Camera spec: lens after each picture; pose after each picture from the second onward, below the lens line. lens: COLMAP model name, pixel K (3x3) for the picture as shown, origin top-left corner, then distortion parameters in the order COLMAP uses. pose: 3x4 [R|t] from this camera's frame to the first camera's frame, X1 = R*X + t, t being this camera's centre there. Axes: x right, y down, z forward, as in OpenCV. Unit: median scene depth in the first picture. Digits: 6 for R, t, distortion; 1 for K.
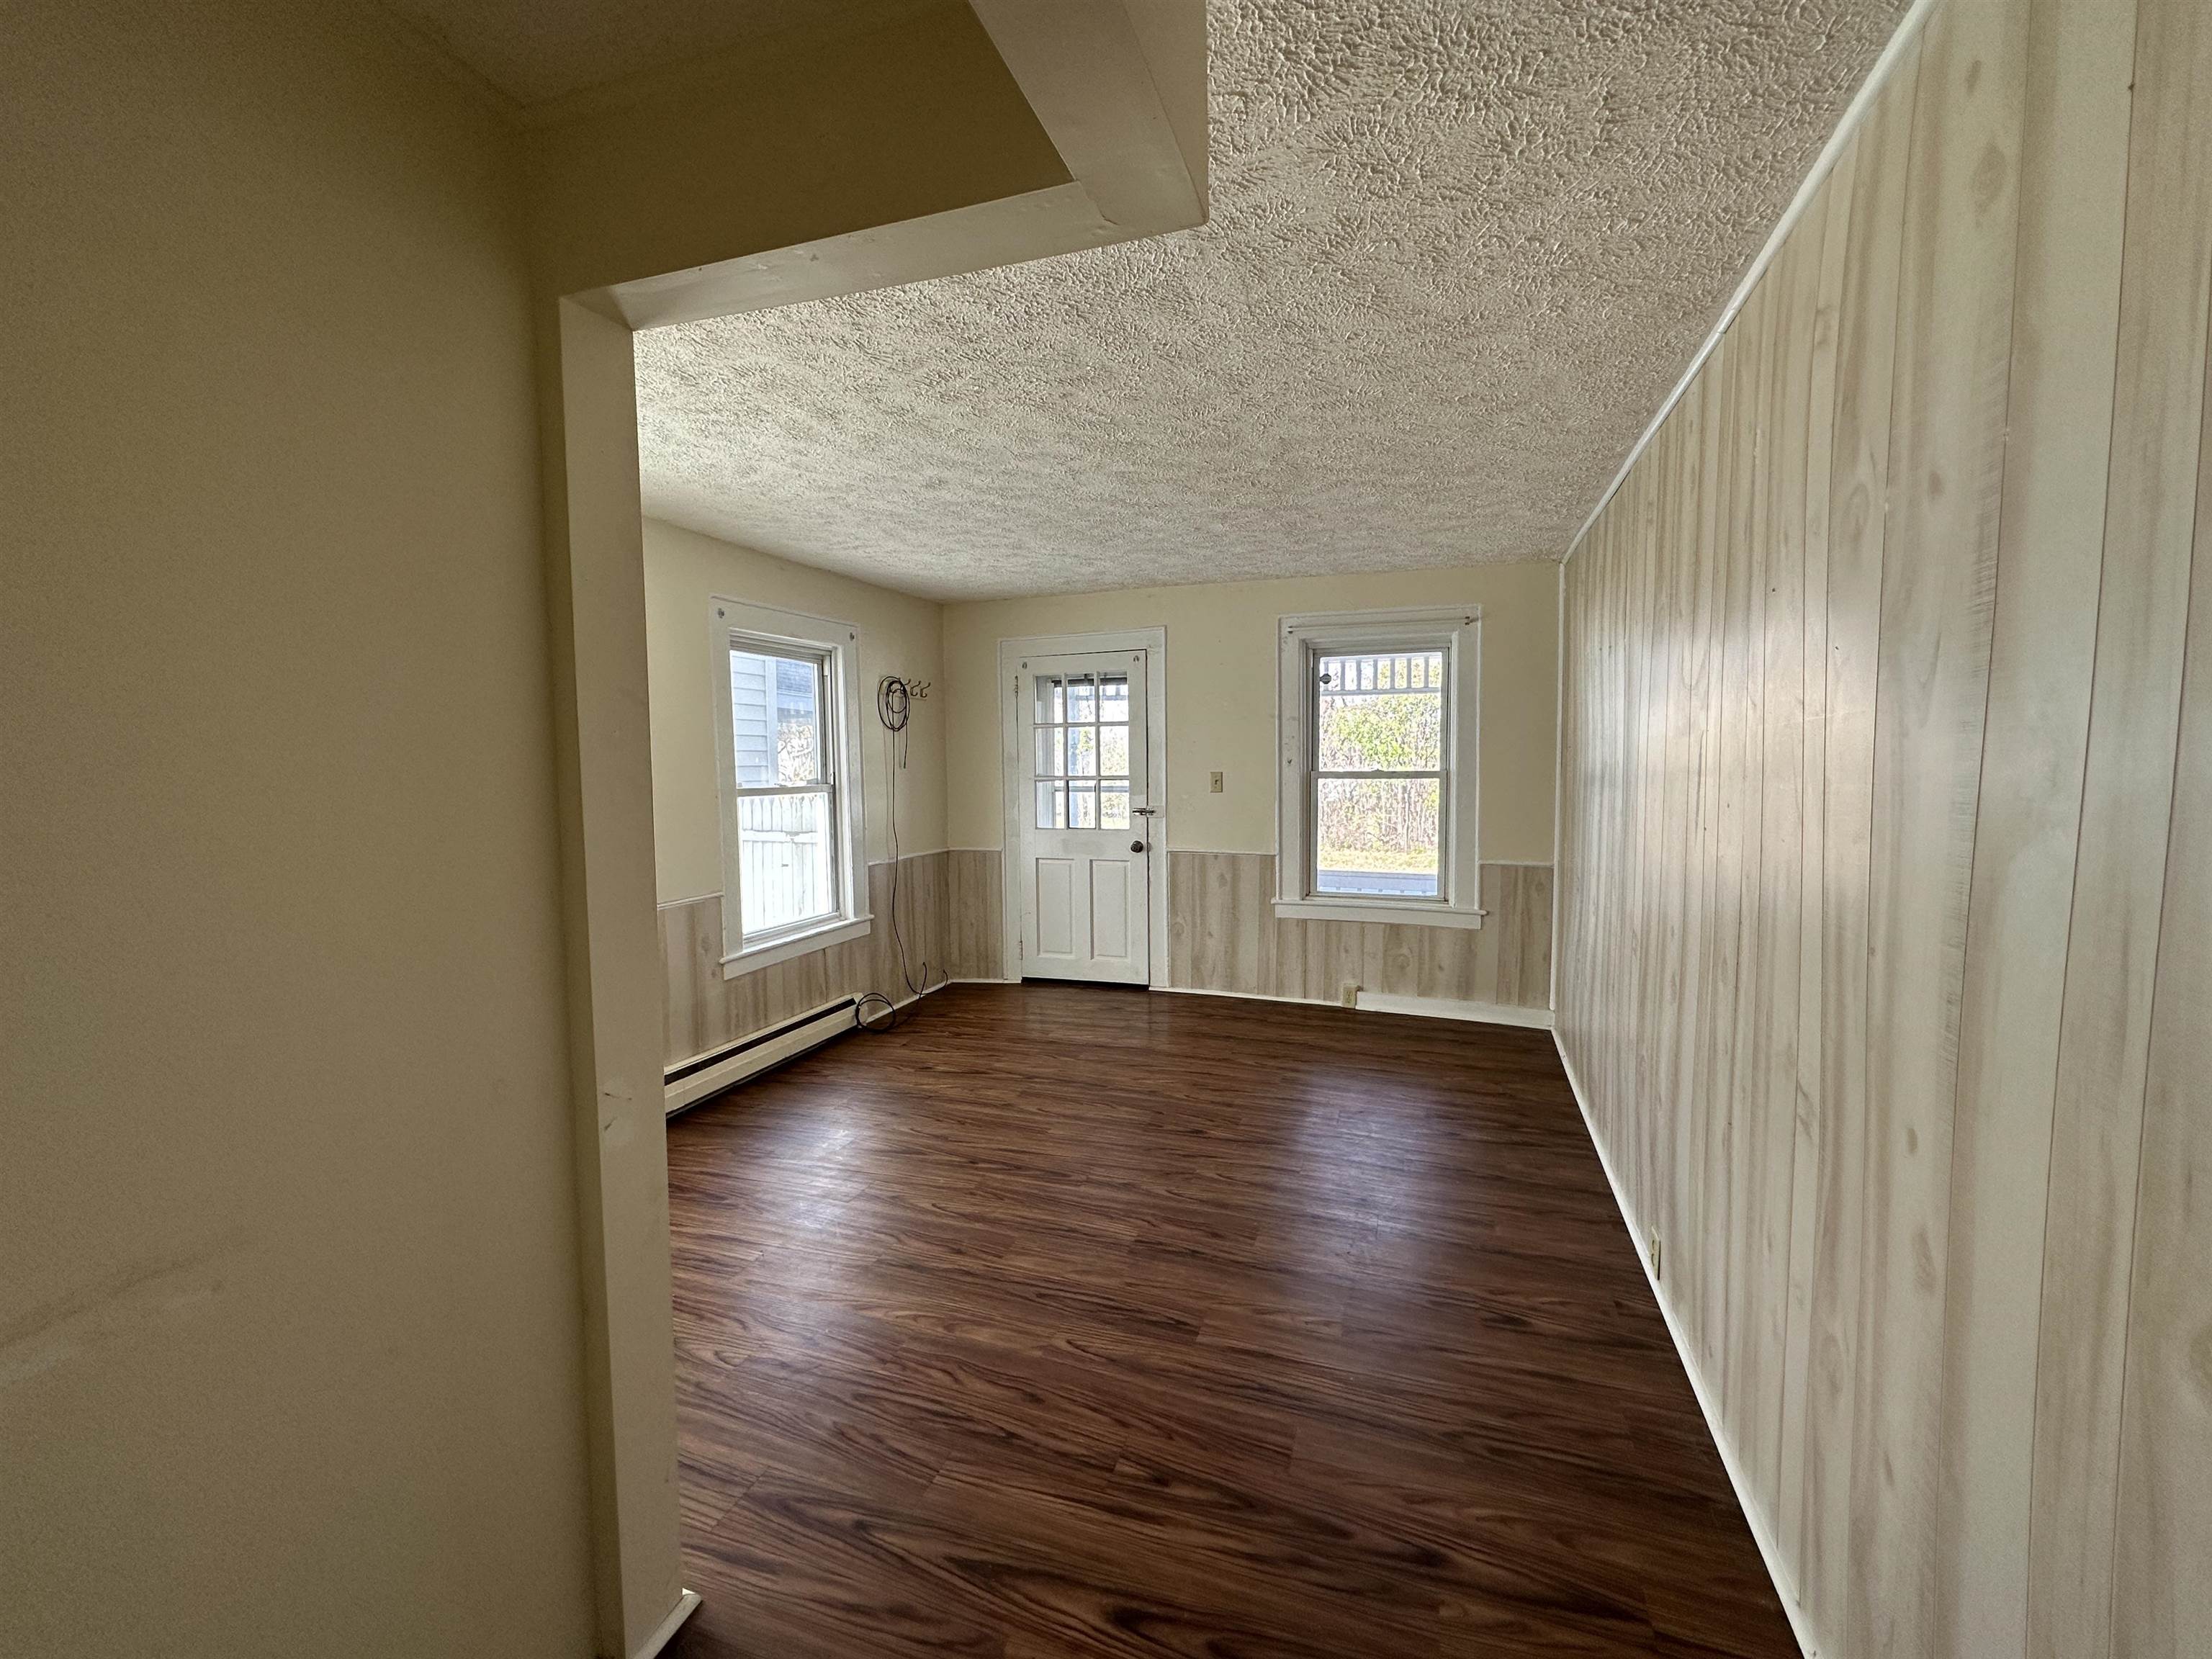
lens RADIAL K [[881.6, 0, 1114.8], [0, 881.6, 826.8], [0, 0, 1]] dist [-0.001845, 0.000375]
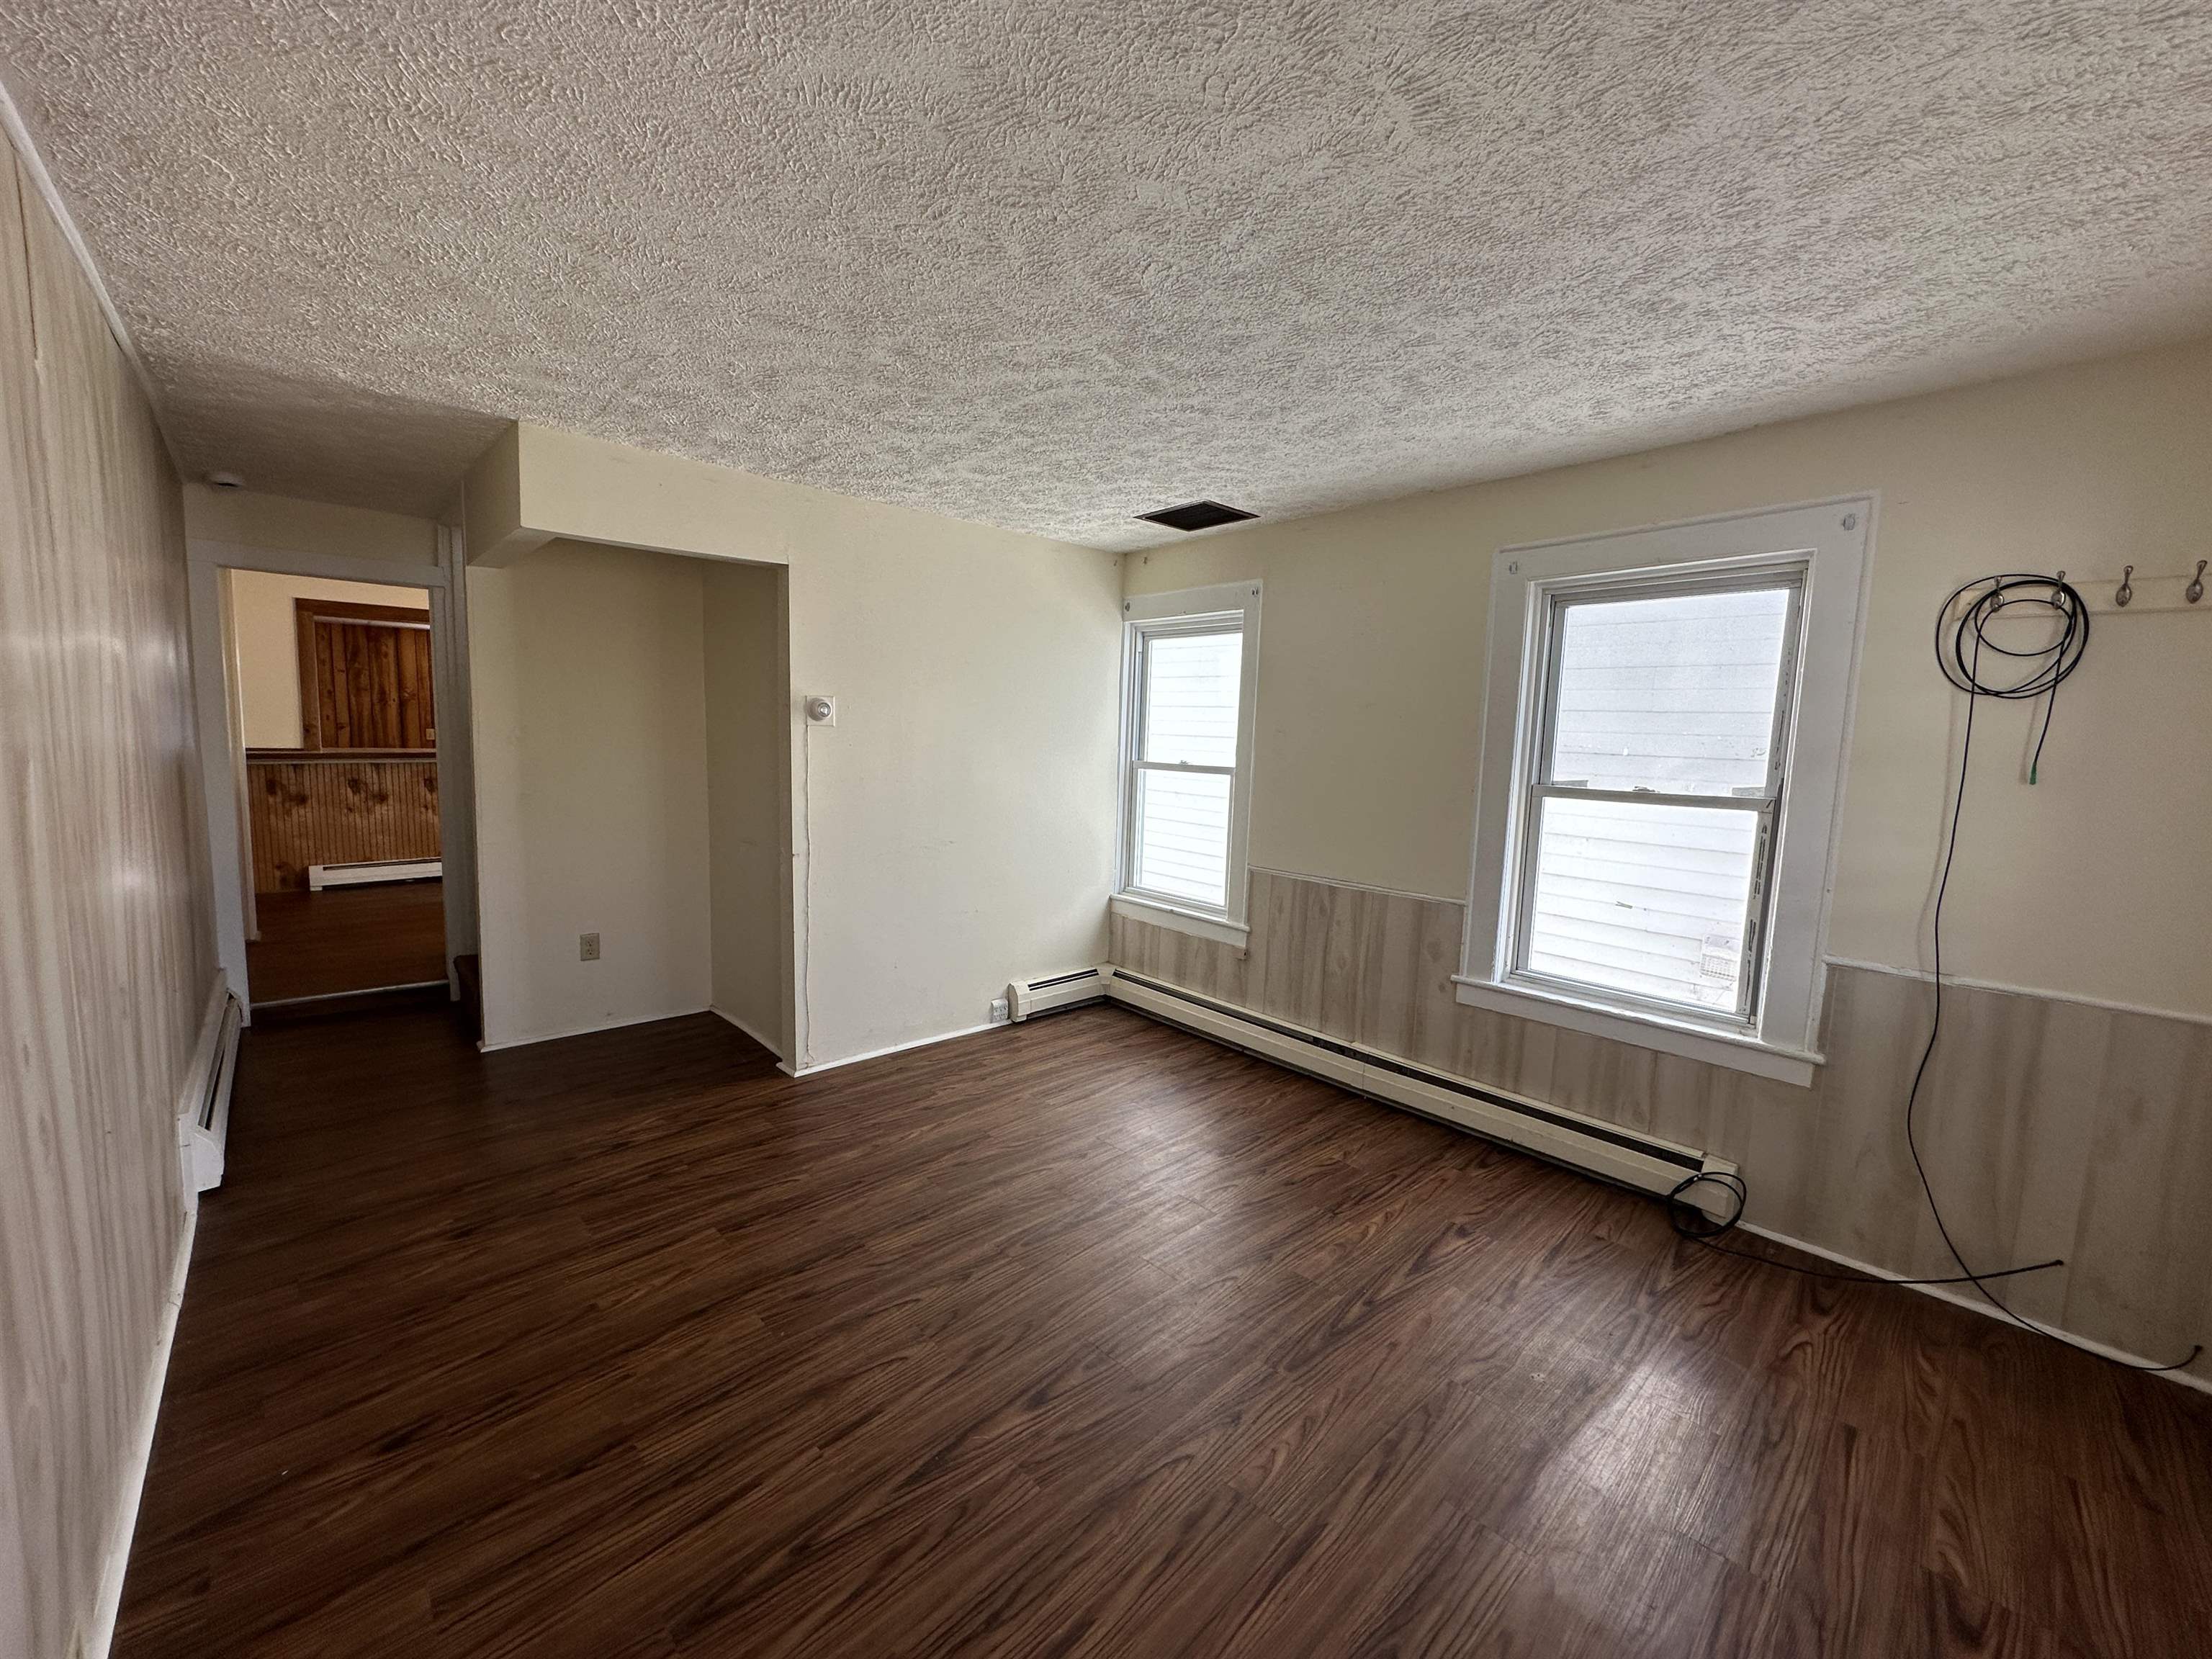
lens RADIAL K [[881.6, 0, 1108.7], [0, 881.6, 827.1], [0, 0, 1]] dist [-0.001845, 0.000375]
pose [[-0.468188, 0.087657, -0.879270, 0.469379], [-0.089577, 0.985233, 0.145919, -0.091838], [0.879077, 0.147080, -0.453422, 1.080298]]
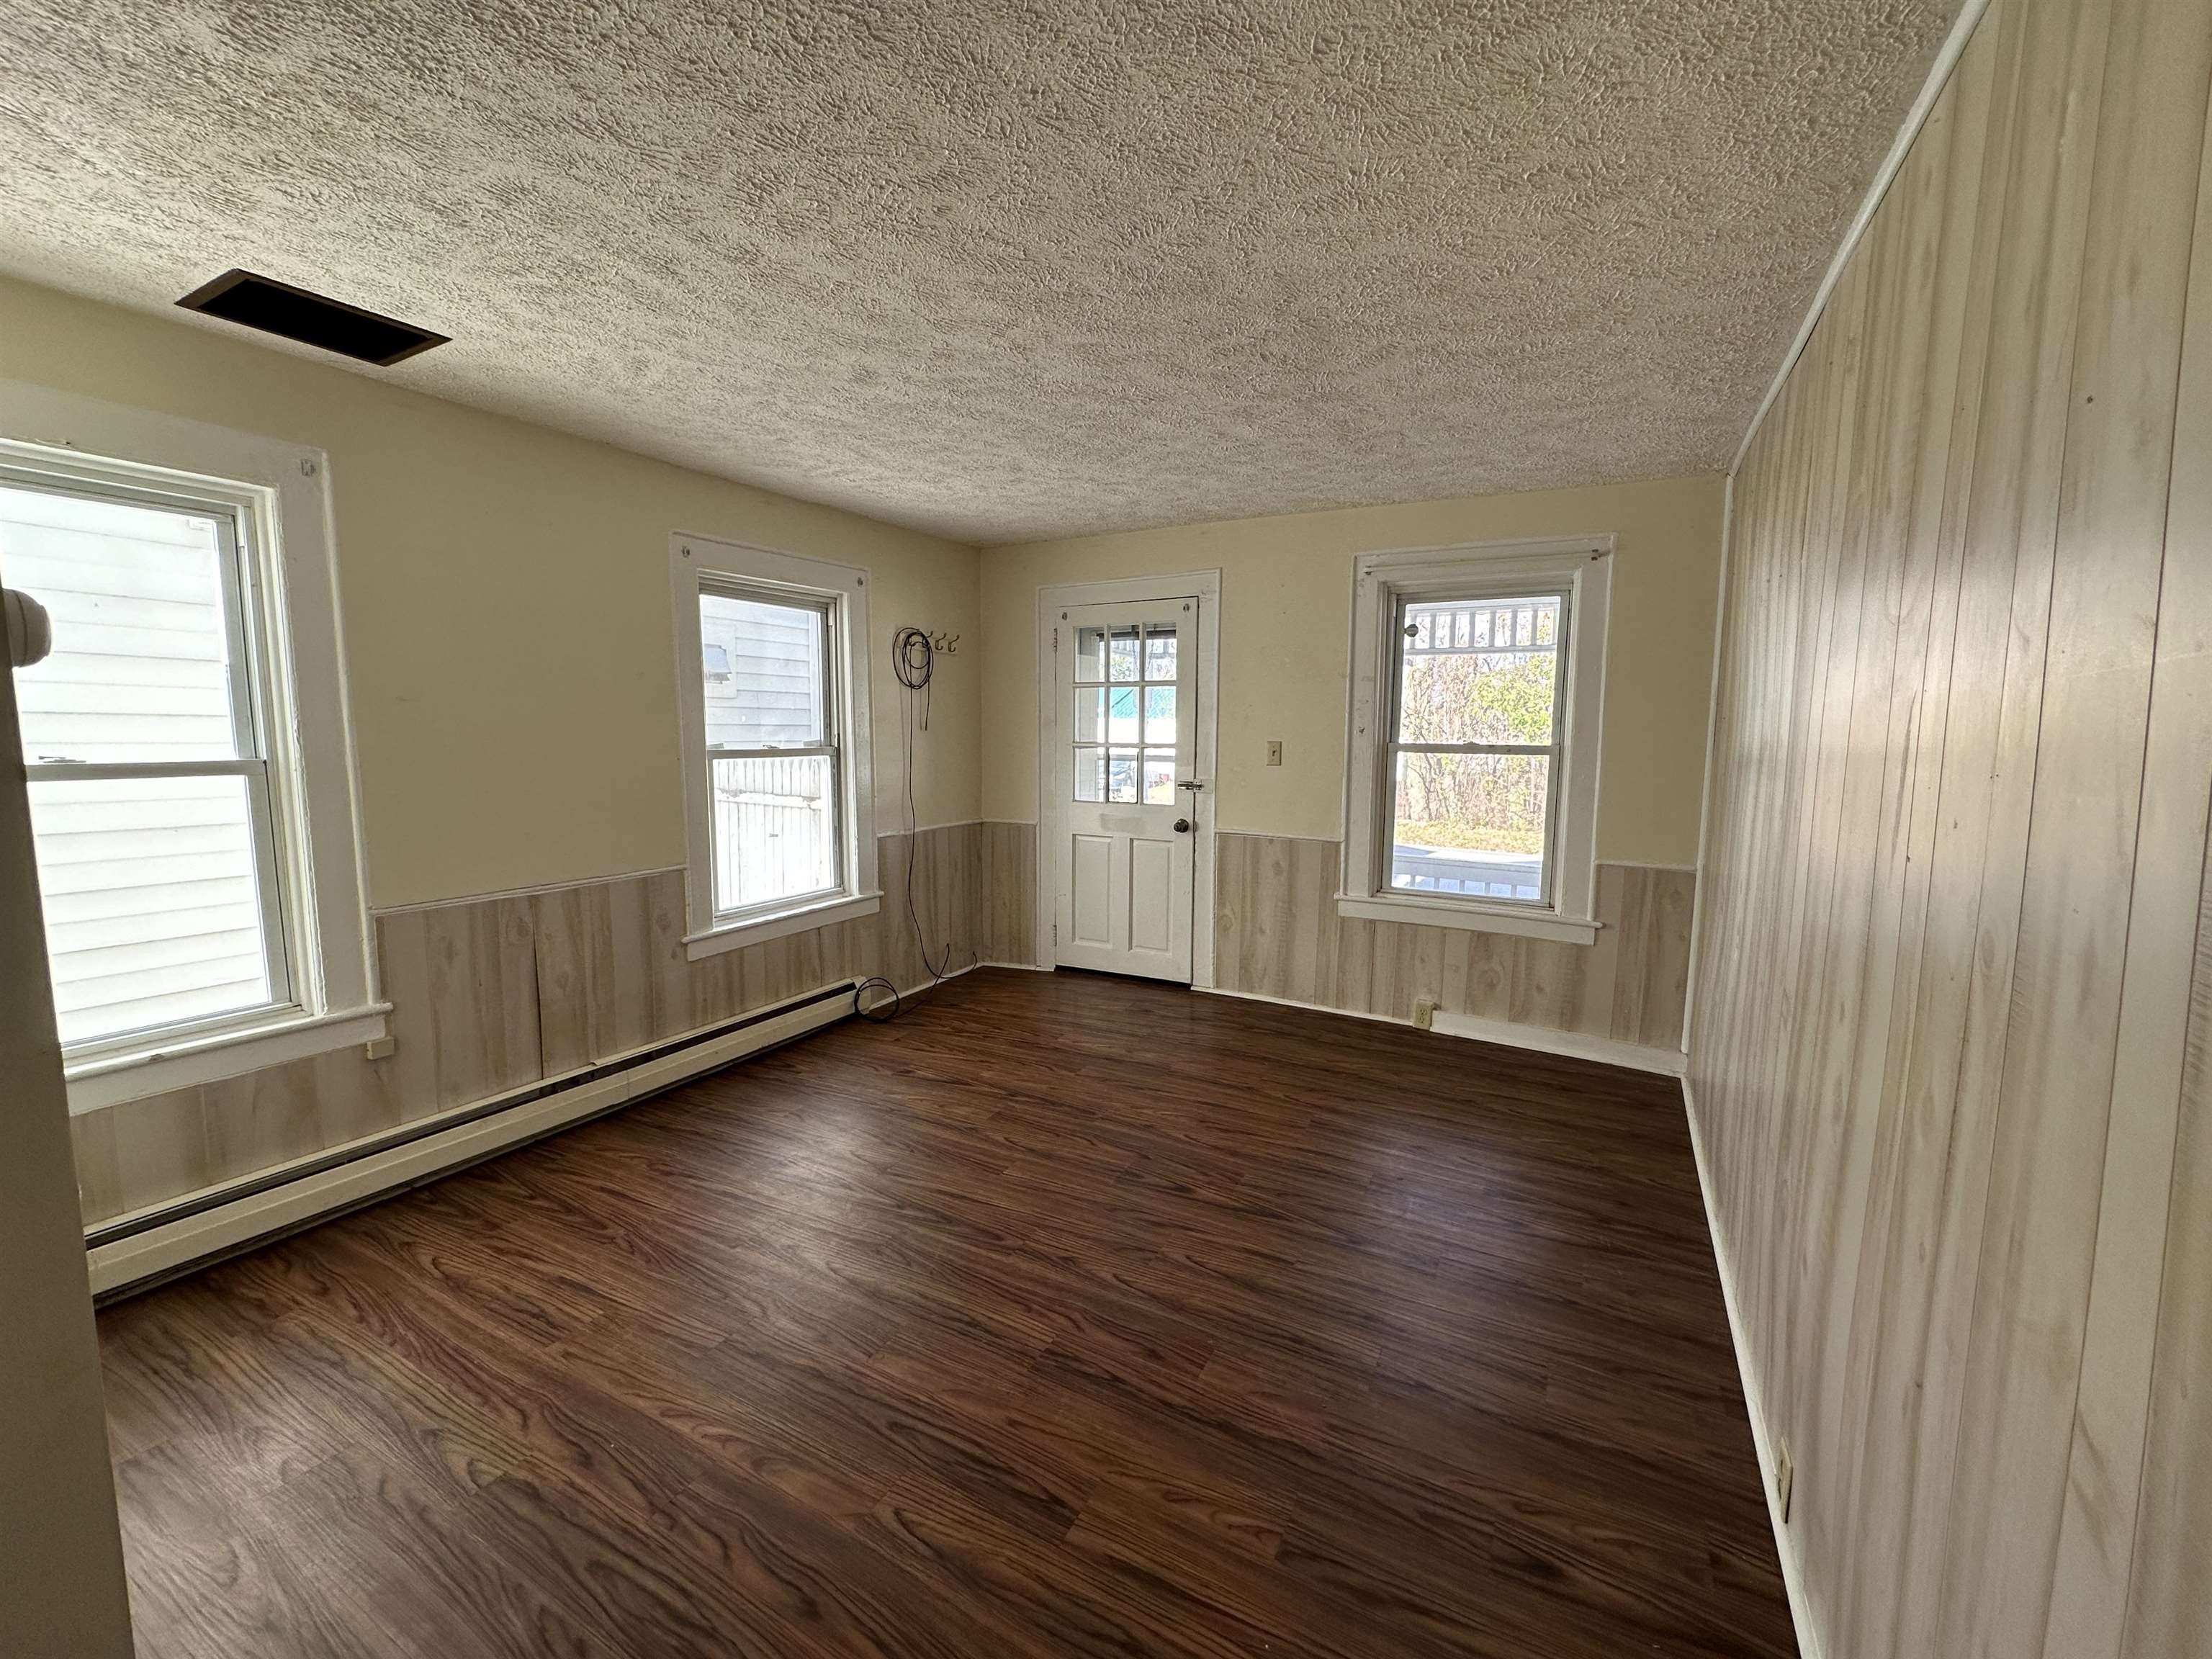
lens RADIAL K [[881.6, 0, 1113.6], [0, 881.6, 827.3], [0, 0, 1]] dist [-0.001845, 0.000375]
pose [[0.987839, 0.034681, -0.151564, 0.123746], [-0.028433, 0.998662, 0.043197, -0.015752], [0.152860, -0.038362, 0.987503, 0.178917]]
